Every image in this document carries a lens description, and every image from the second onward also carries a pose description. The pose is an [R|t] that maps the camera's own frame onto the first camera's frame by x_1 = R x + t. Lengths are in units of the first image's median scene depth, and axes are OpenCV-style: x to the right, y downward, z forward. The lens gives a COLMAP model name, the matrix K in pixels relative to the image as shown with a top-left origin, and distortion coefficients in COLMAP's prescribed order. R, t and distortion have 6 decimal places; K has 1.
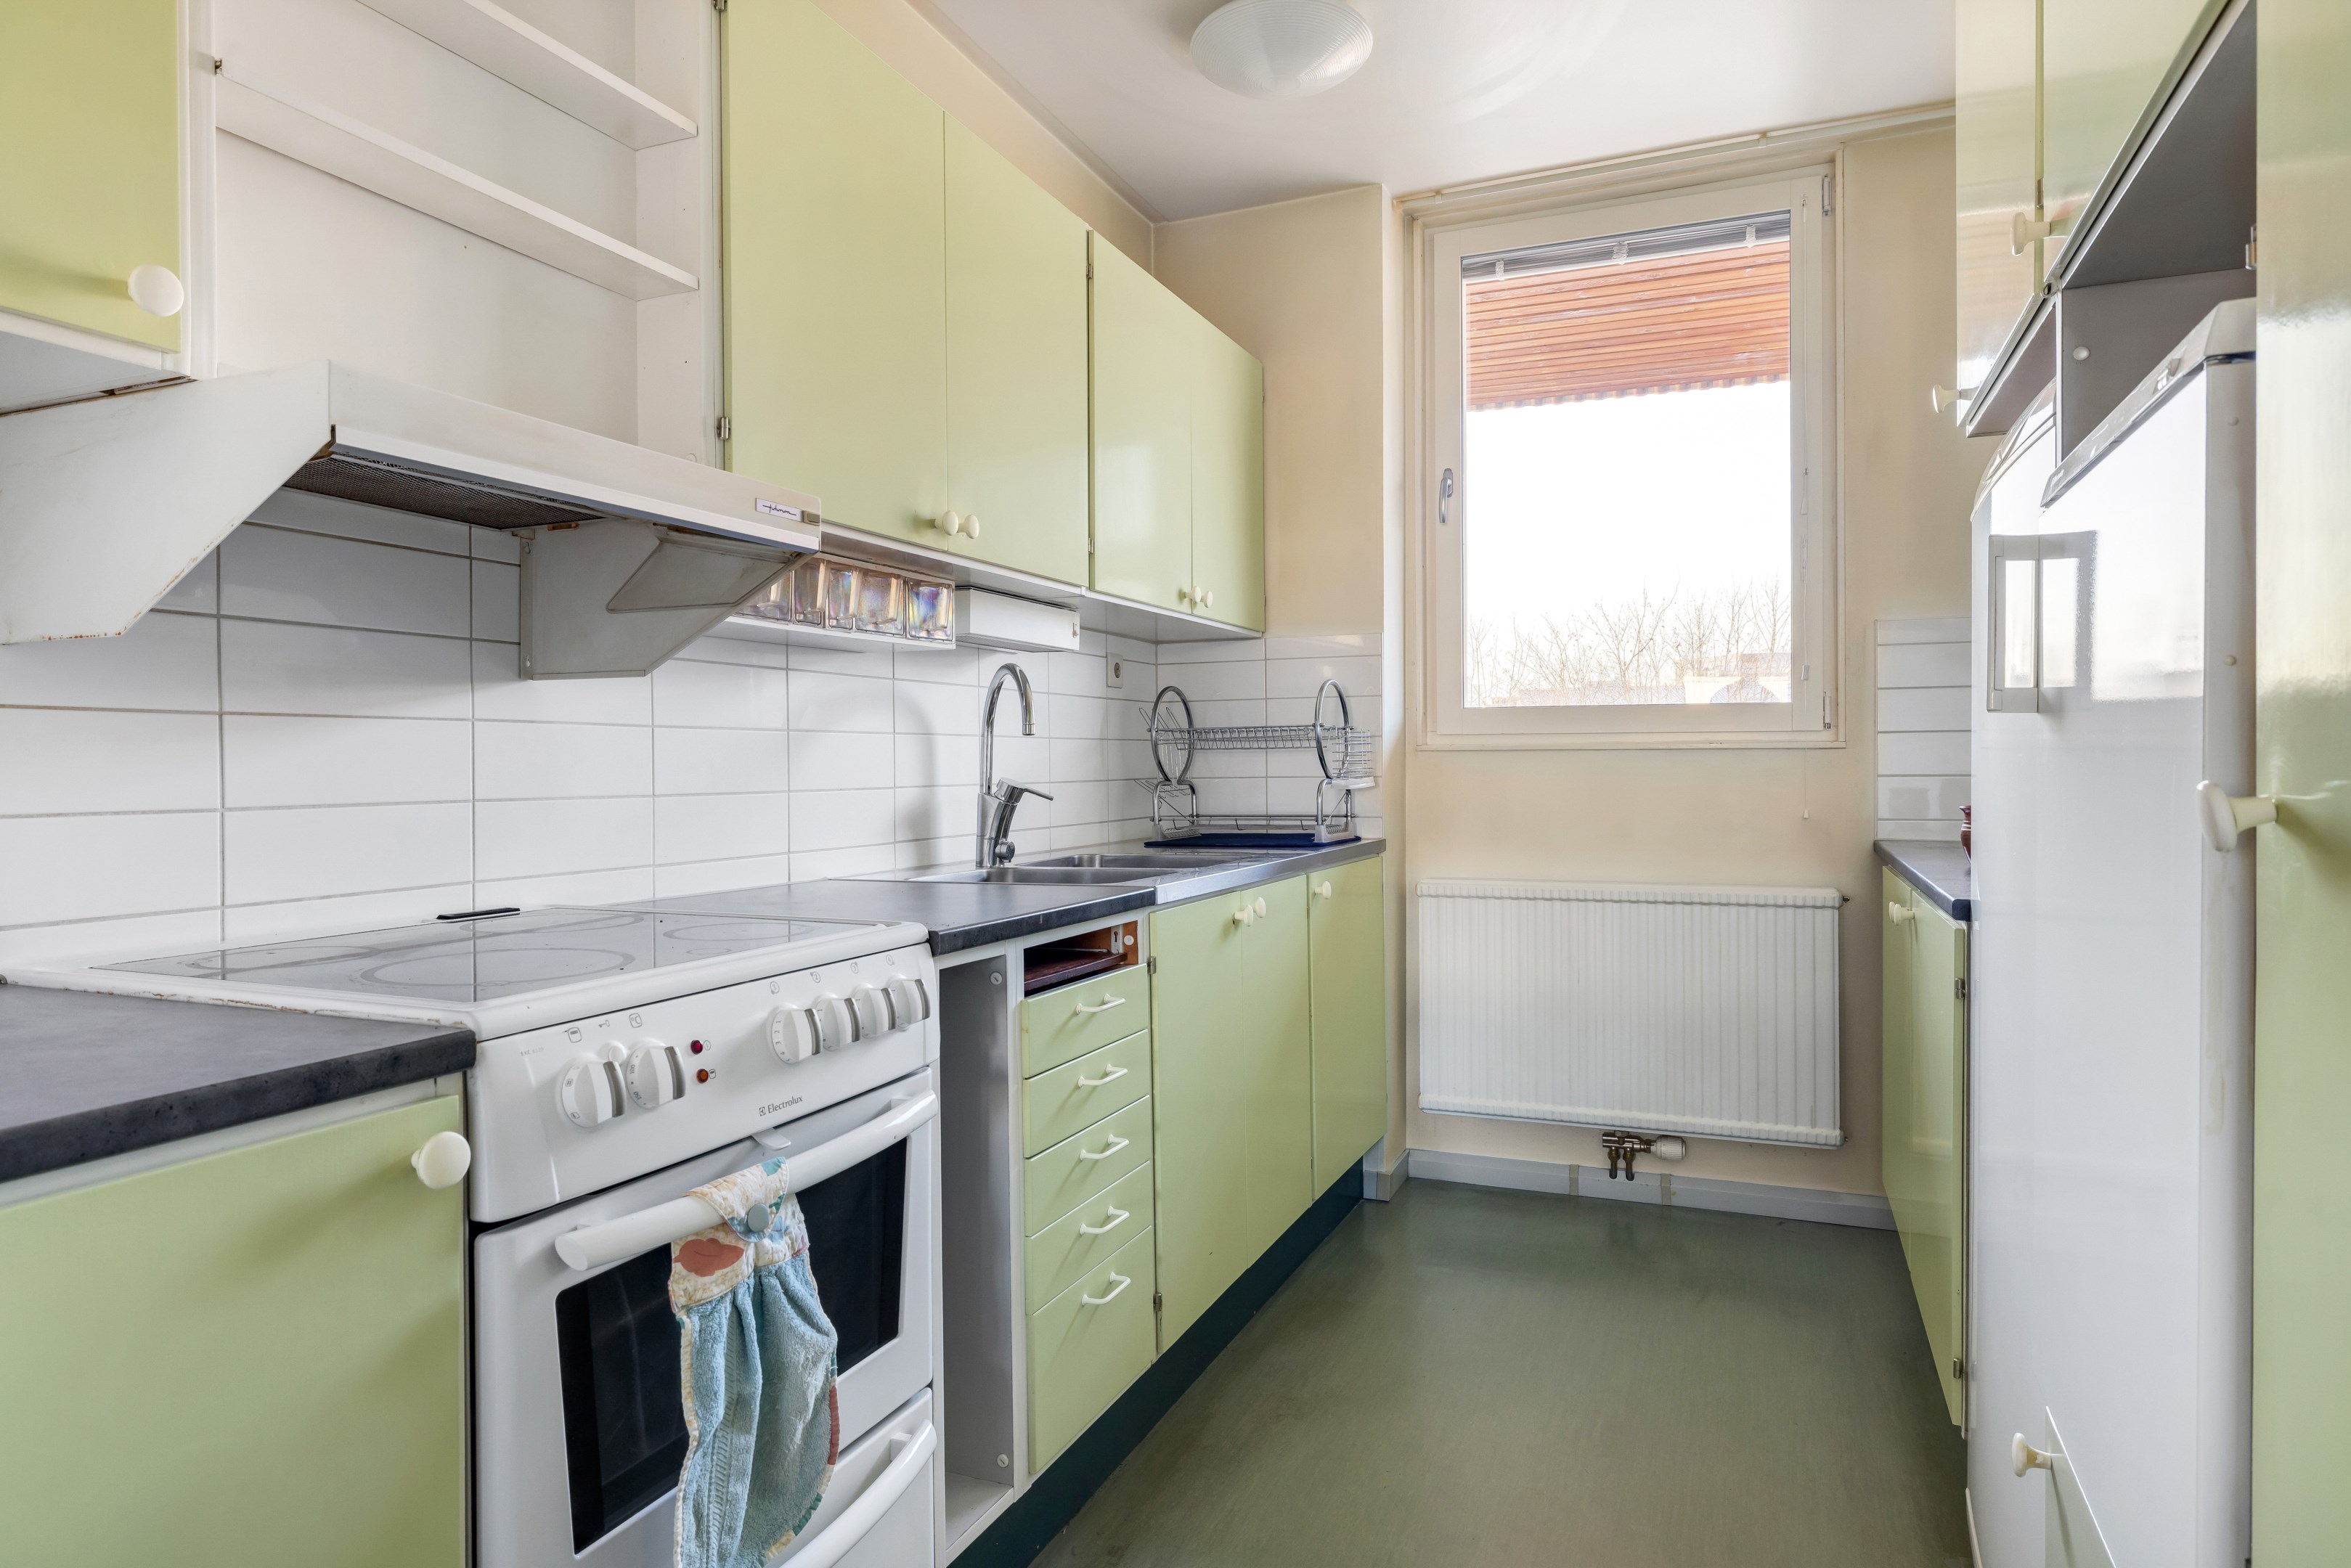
lens RADIAL K [[1398.8, 0, 1177.1], [0, 1398.8, 771.0], [0, 0, 1]] dist [0.002681, 0.000377]
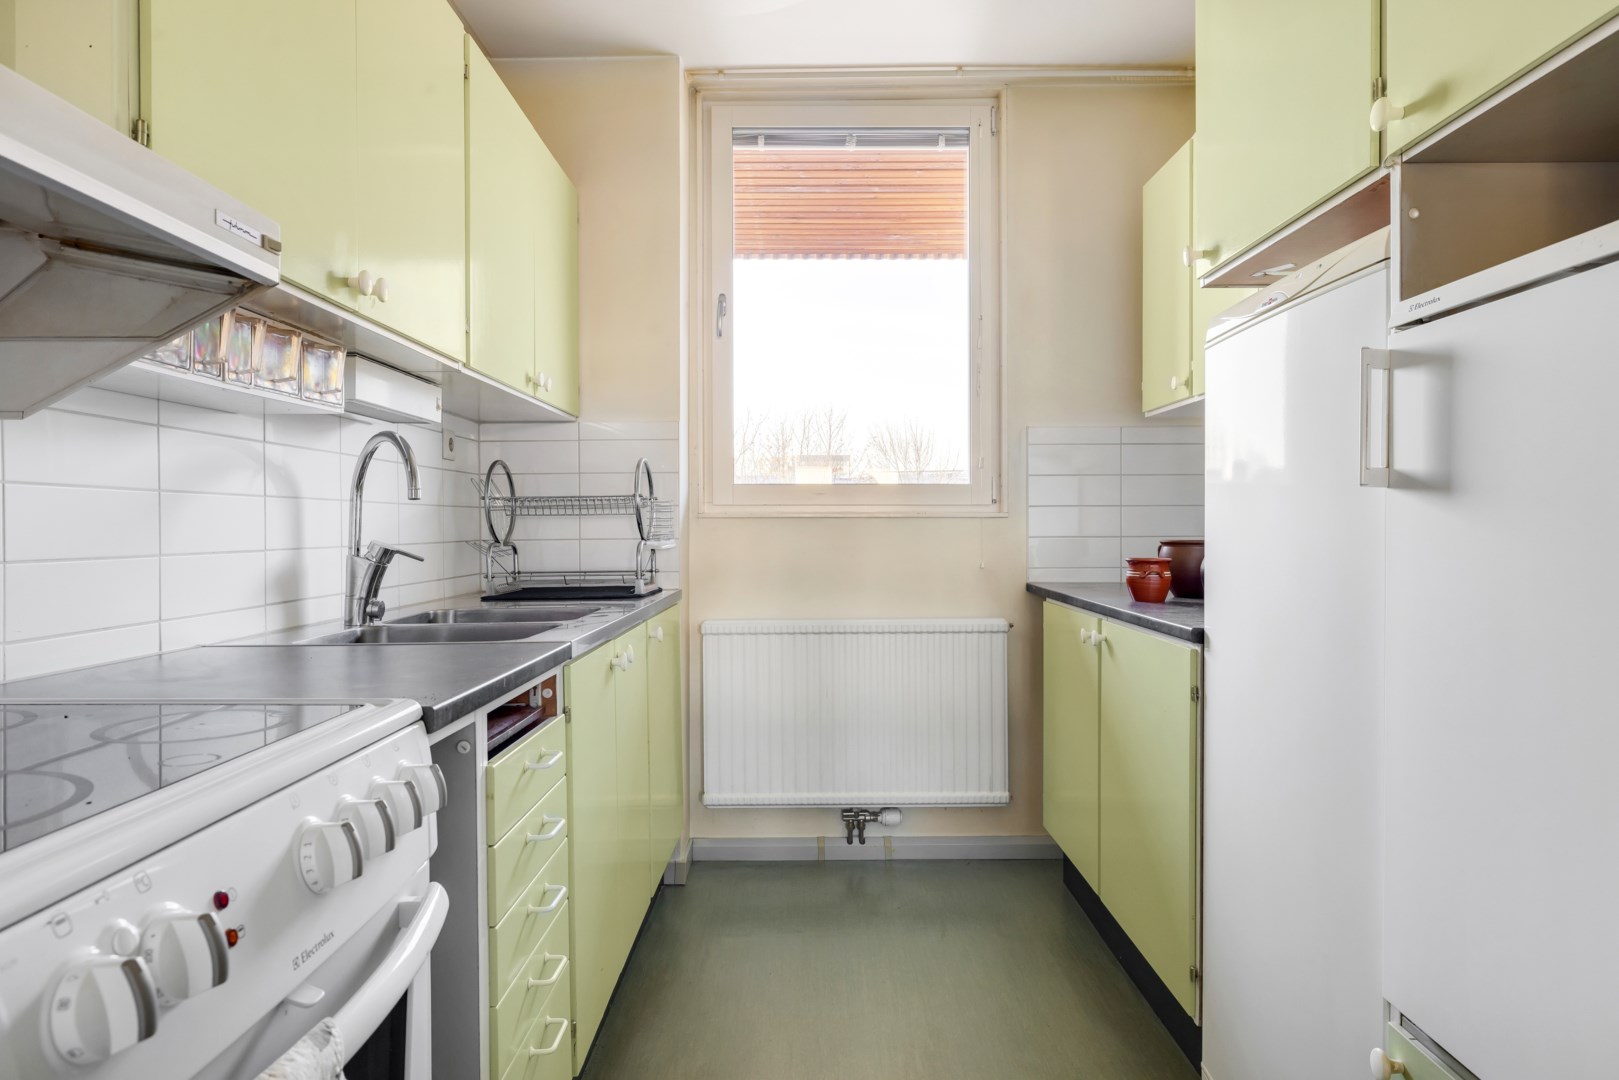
lens RADIAL K [[1018.3, 0, 811.5], [0, 1018.3, 531.3], [0, 0, 1]] dist [0.000024, 0.004172]
pose [[0.921598, 0.000708, 0.388145, -0.097310], [0.000530, 0.999995, -0.003084, 0.000558], [-0.388146, 0.003048, 0.921593, 0.137844]]
